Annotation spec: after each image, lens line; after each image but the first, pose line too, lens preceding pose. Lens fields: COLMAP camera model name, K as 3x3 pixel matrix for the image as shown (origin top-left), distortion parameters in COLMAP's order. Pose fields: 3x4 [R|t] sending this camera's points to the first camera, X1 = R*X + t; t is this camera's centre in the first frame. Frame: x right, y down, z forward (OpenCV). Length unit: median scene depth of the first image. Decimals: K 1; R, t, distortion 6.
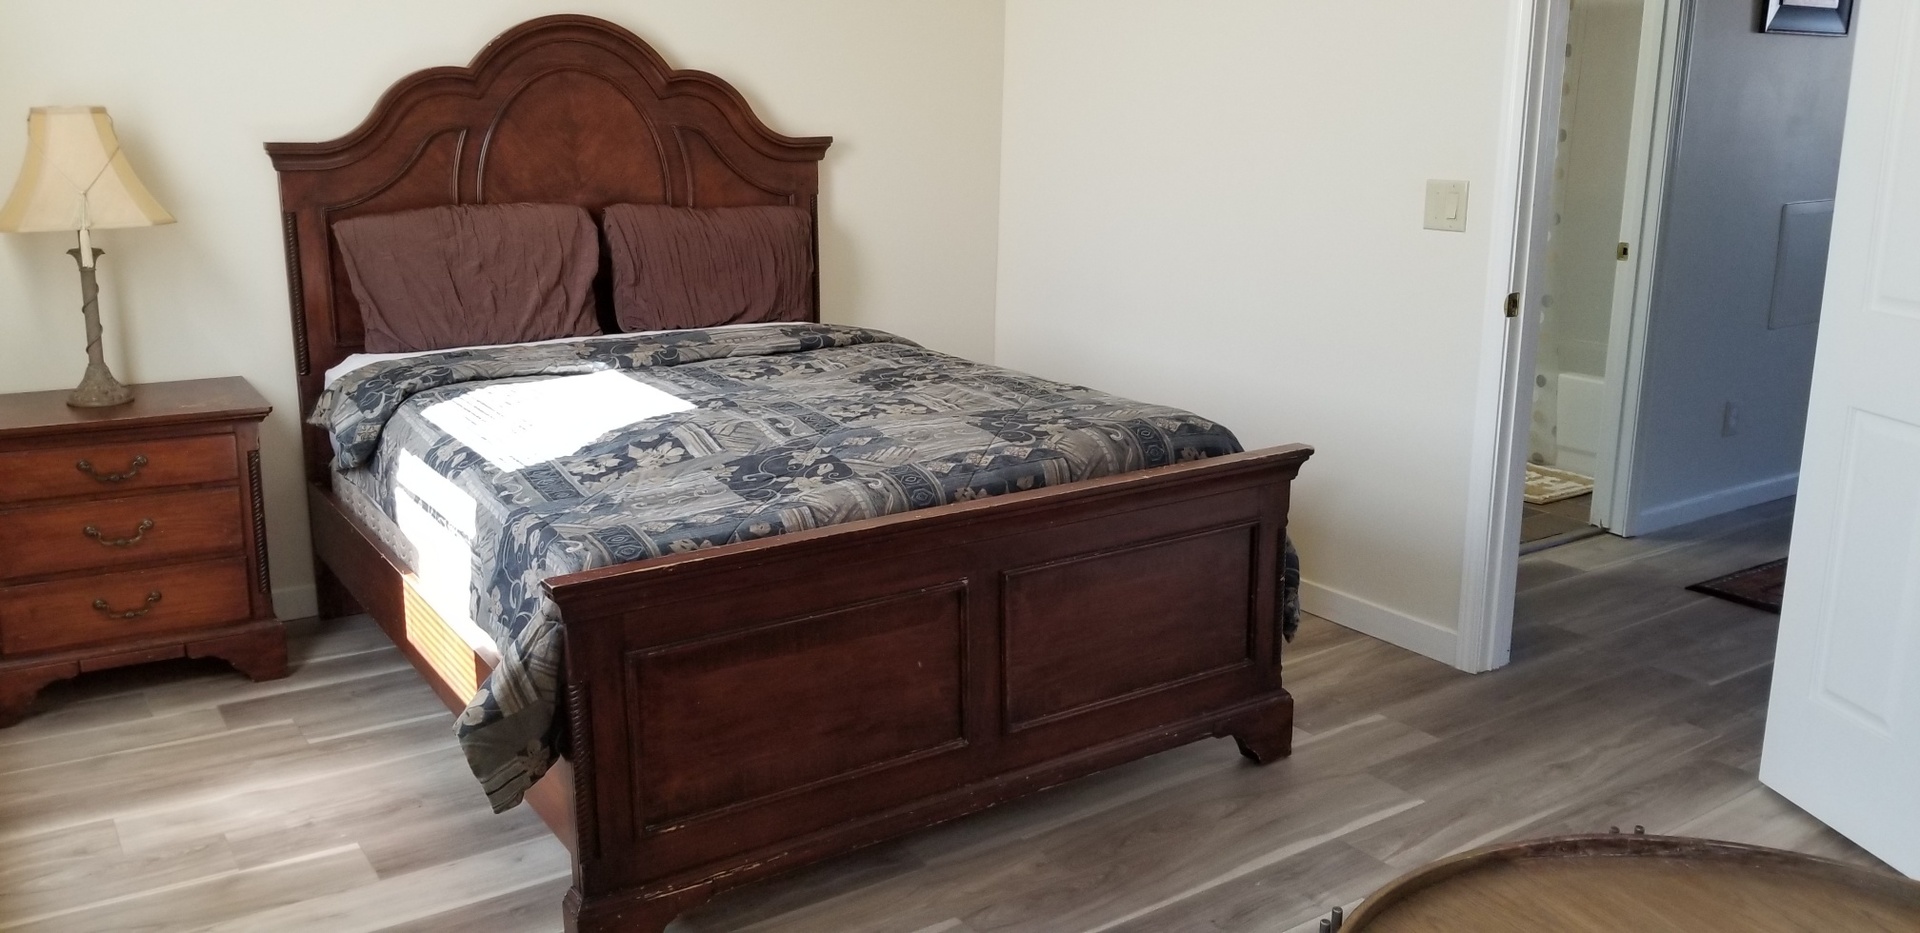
lens RADIAL K [[1543.0, 0, 930.2], [0, 1543.0, 427.4], [0, 0, 1]] dist [0.138987, -0.258926]
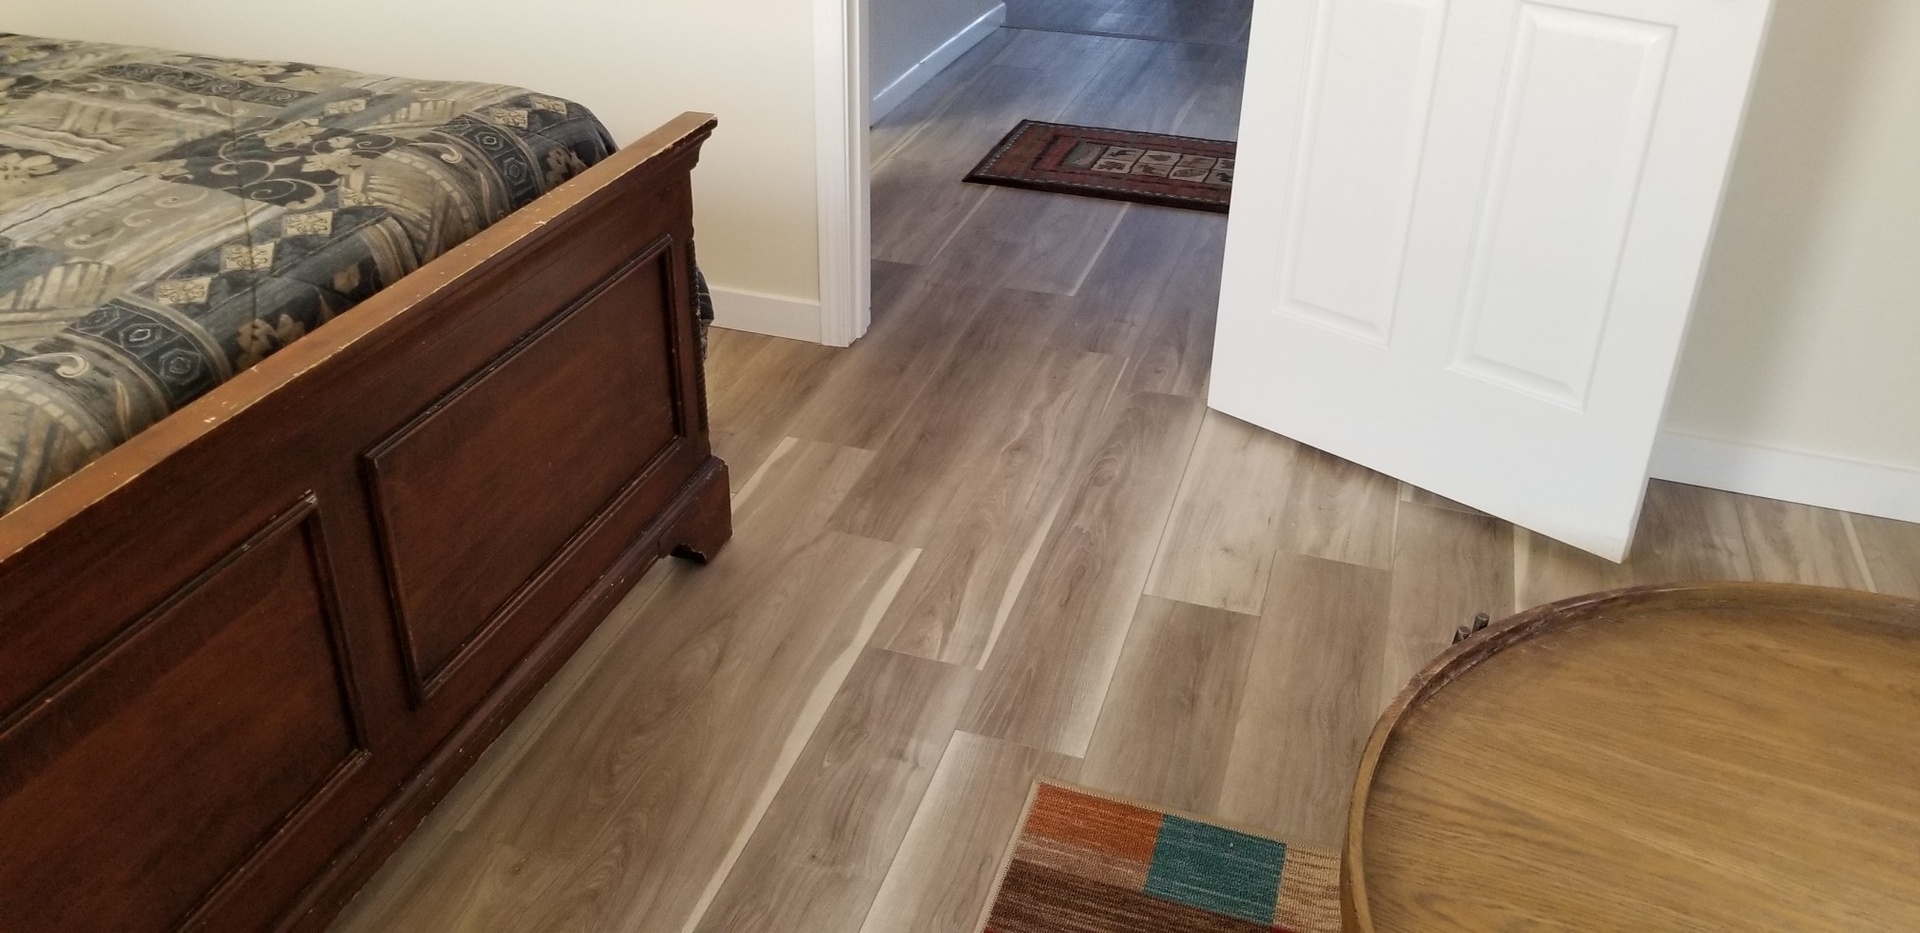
lens RADIAL K [[1543.0, 0, 930.2], [0, 1543.0, 427.4], [0, 0, 1]] dist [0.138987, -0.258926]
pose [[0.797029, -0.276025, 0.537173, -0.081661], [0.122853, 0.944950, 0.303278, -0.054706], [-0.591314, -0.175728, 0.787062, 0.412629]]
